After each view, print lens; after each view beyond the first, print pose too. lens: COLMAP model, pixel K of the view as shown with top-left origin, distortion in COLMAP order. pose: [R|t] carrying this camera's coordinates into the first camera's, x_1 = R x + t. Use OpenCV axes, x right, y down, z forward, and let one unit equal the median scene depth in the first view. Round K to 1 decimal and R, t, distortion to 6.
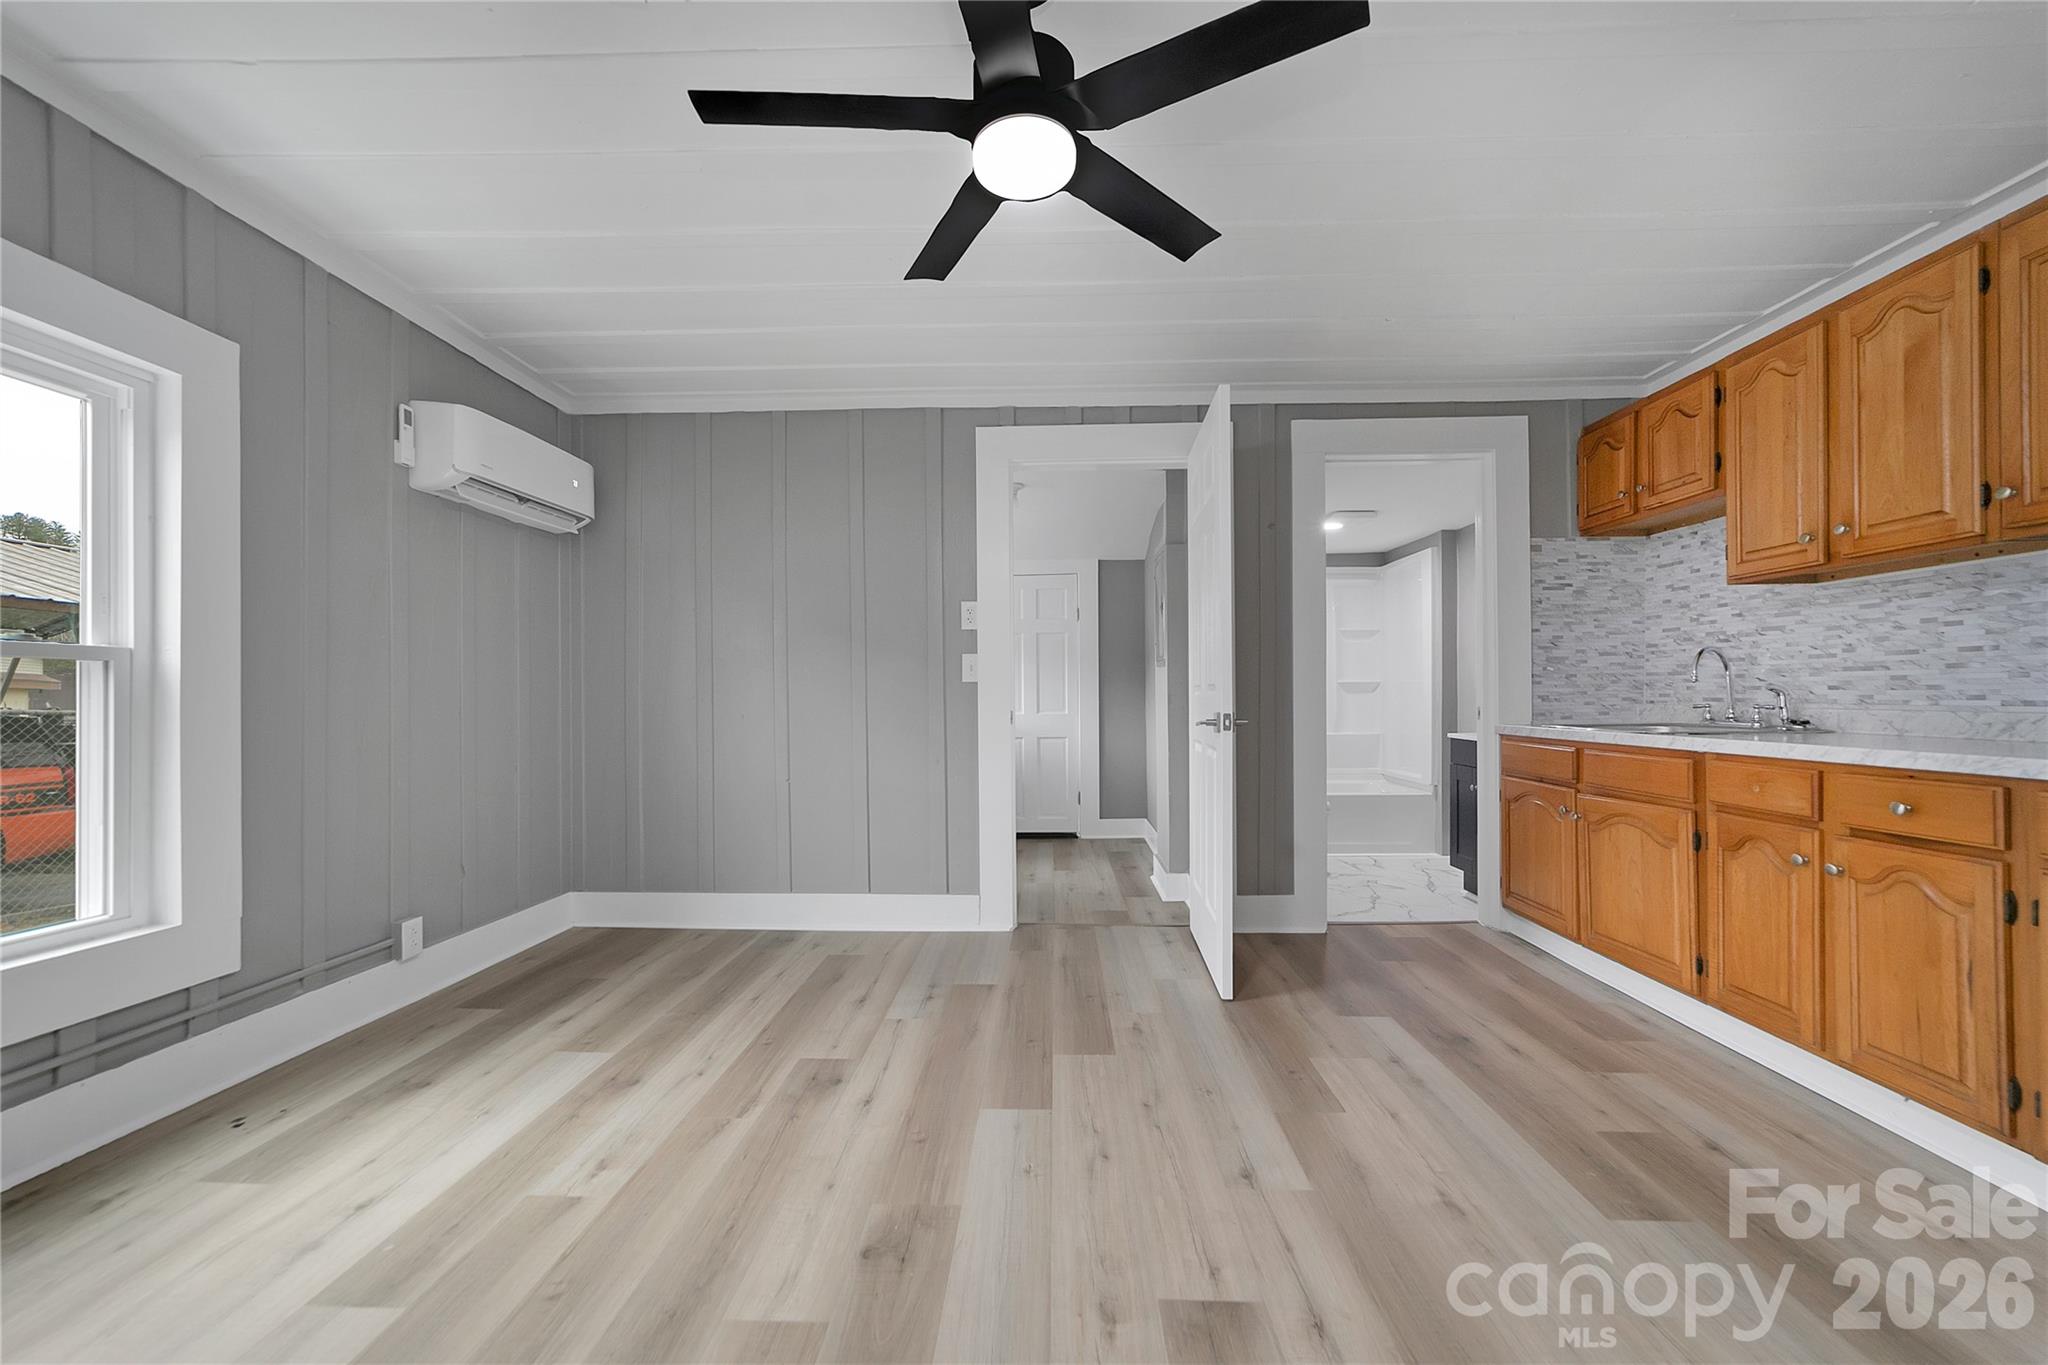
lens RADIAL K [[804.8, 0, 1012.7], [0, 804.8, 698.9], [0, 0, 1]] dist [-0.012622, 0.005033]
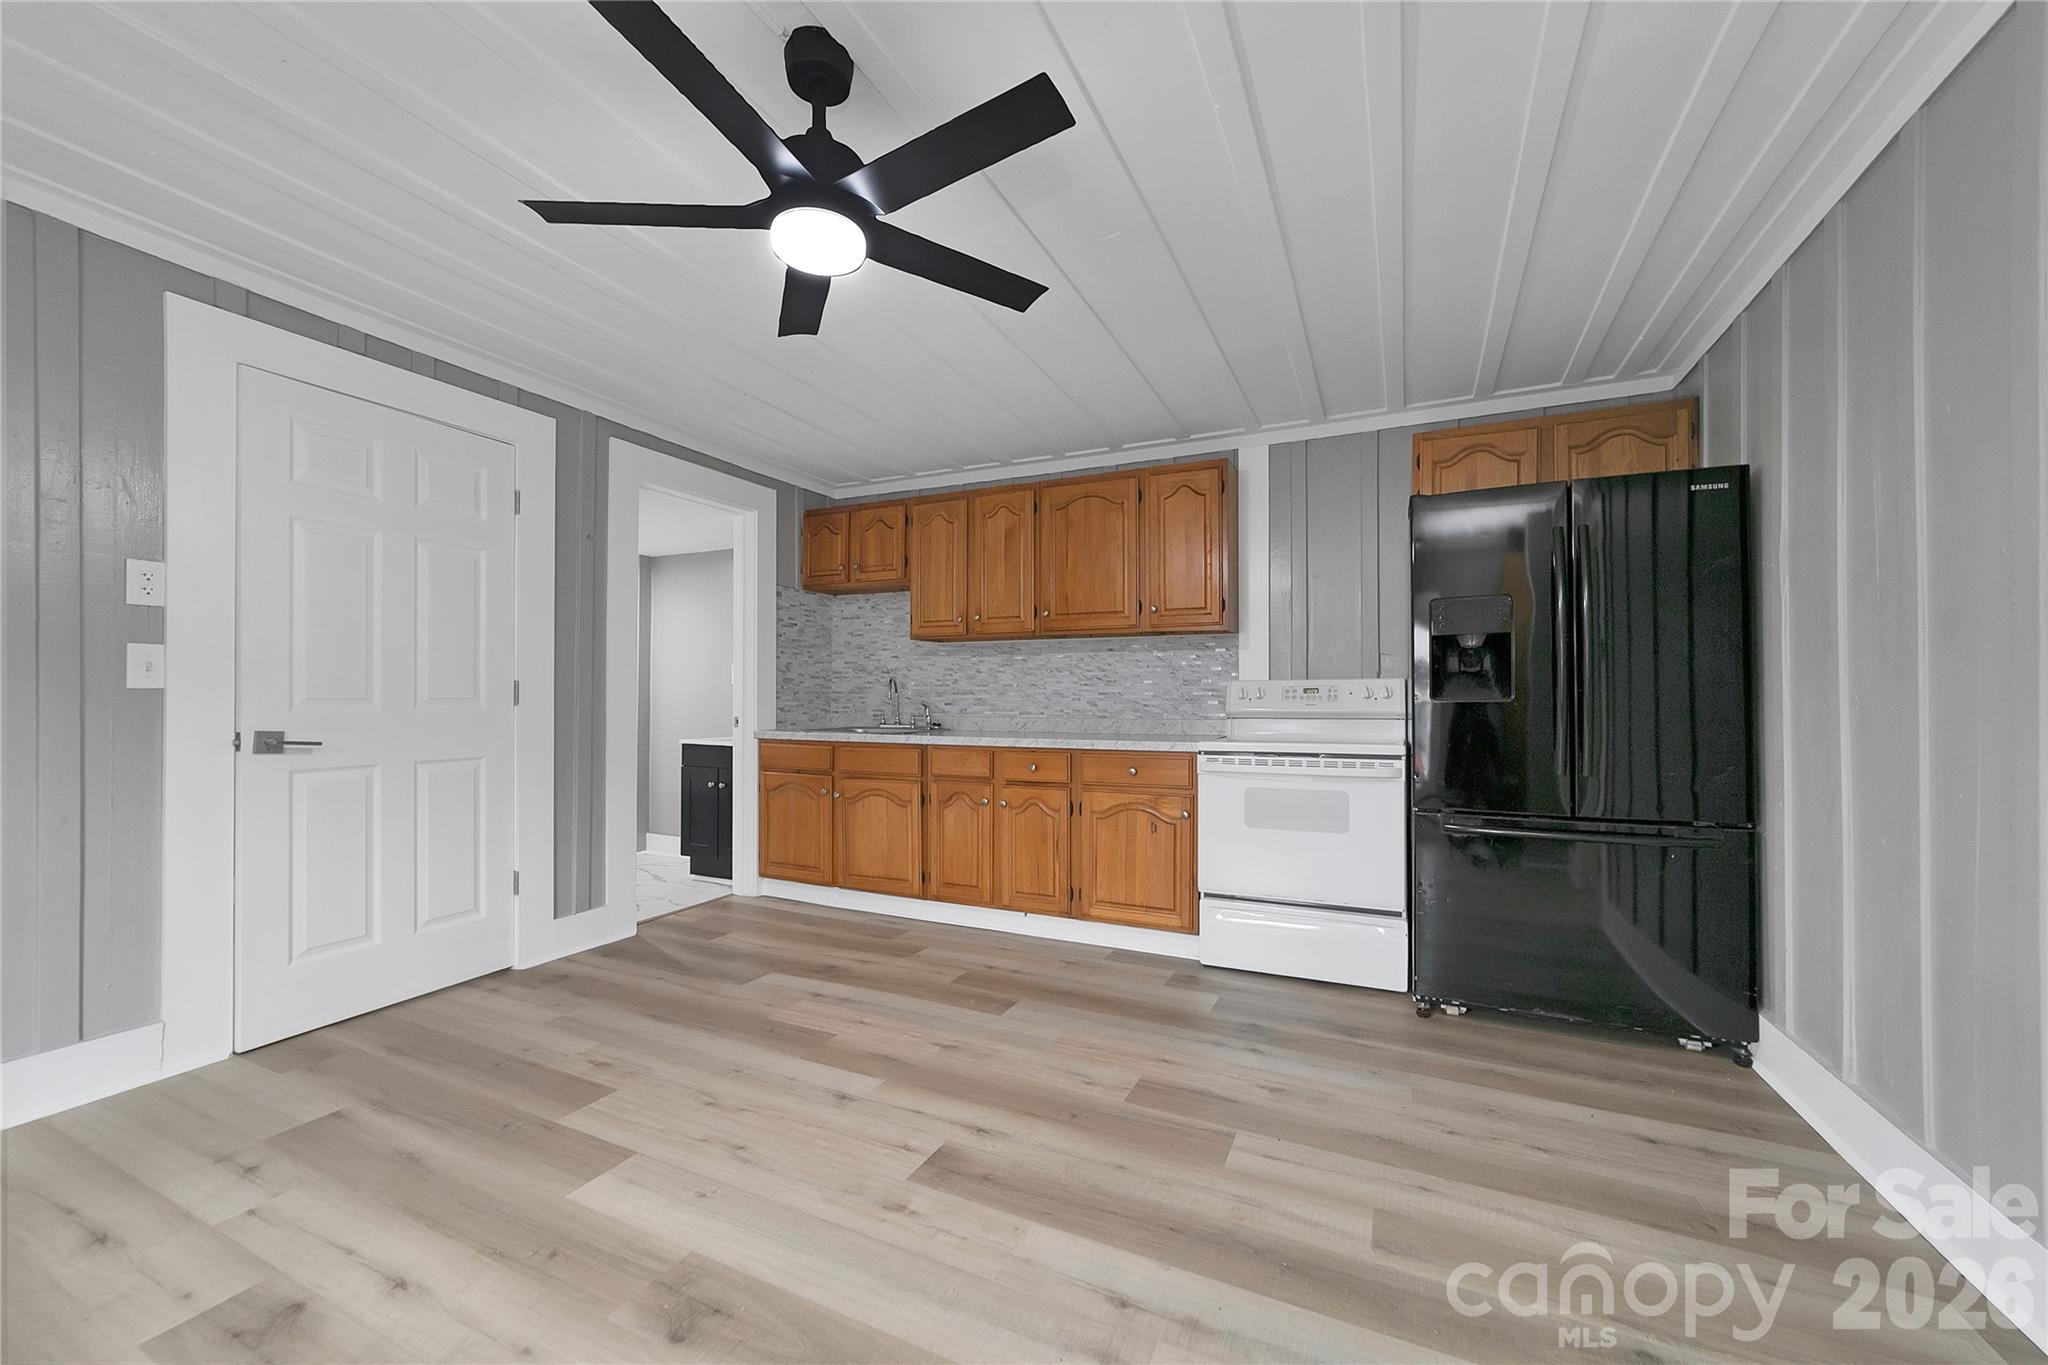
lens RADIAL K [[804.8, 0, 1029.7], [0, 804.8, 699.5], [0, 0, 1]] dist [-0.012622, 0.005033]
pose [[0.380093, 0.005538, 0.924932, -0.547079], [-0.002976, 0.999984, -0.004765, -0.016980], [-0.924943, -0.000941, 0.380104, 0.180122]]
